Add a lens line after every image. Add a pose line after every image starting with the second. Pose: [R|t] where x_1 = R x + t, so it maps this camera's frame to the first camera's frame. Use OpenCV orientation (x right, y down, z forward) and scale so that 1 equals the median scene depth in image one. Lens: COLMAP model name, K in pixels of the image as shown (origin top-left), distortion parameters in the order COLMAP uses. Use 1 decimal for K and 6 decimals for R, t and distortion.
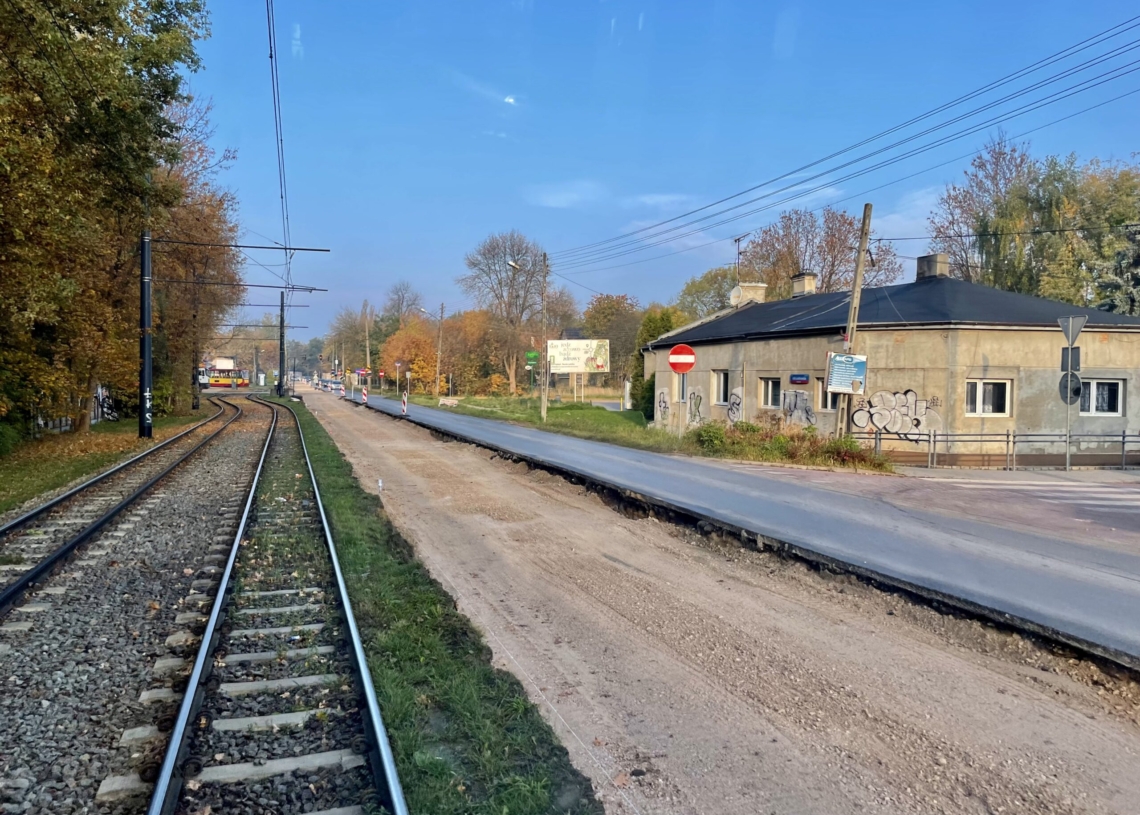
lens RADIAL K [[911.6, 0, 570.0], [0, 911.6, 407.5], [0, 0, 1]] dist [-0.000409, -0.001526]
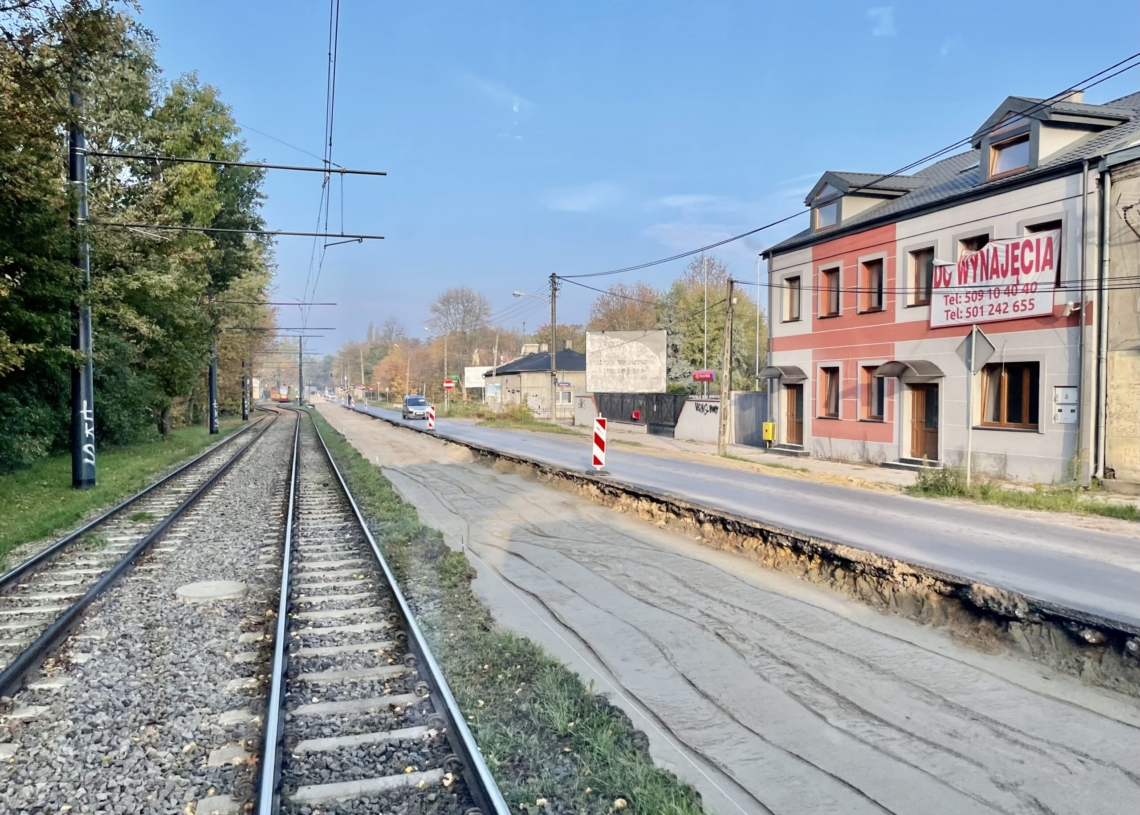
lens RADIAL K [[911.6, 0, 570.0], [0, 911.6, 407.5], [0, 0, 1]] dist [-0.000409, -0.001526]
pose [[0.999767, -0.014180, -0.016265, 0.121343], [0.014011, 0.999847, -0.010433, 0.010974], [0.016410, 0.010203, 0.999813, -0.397040]]
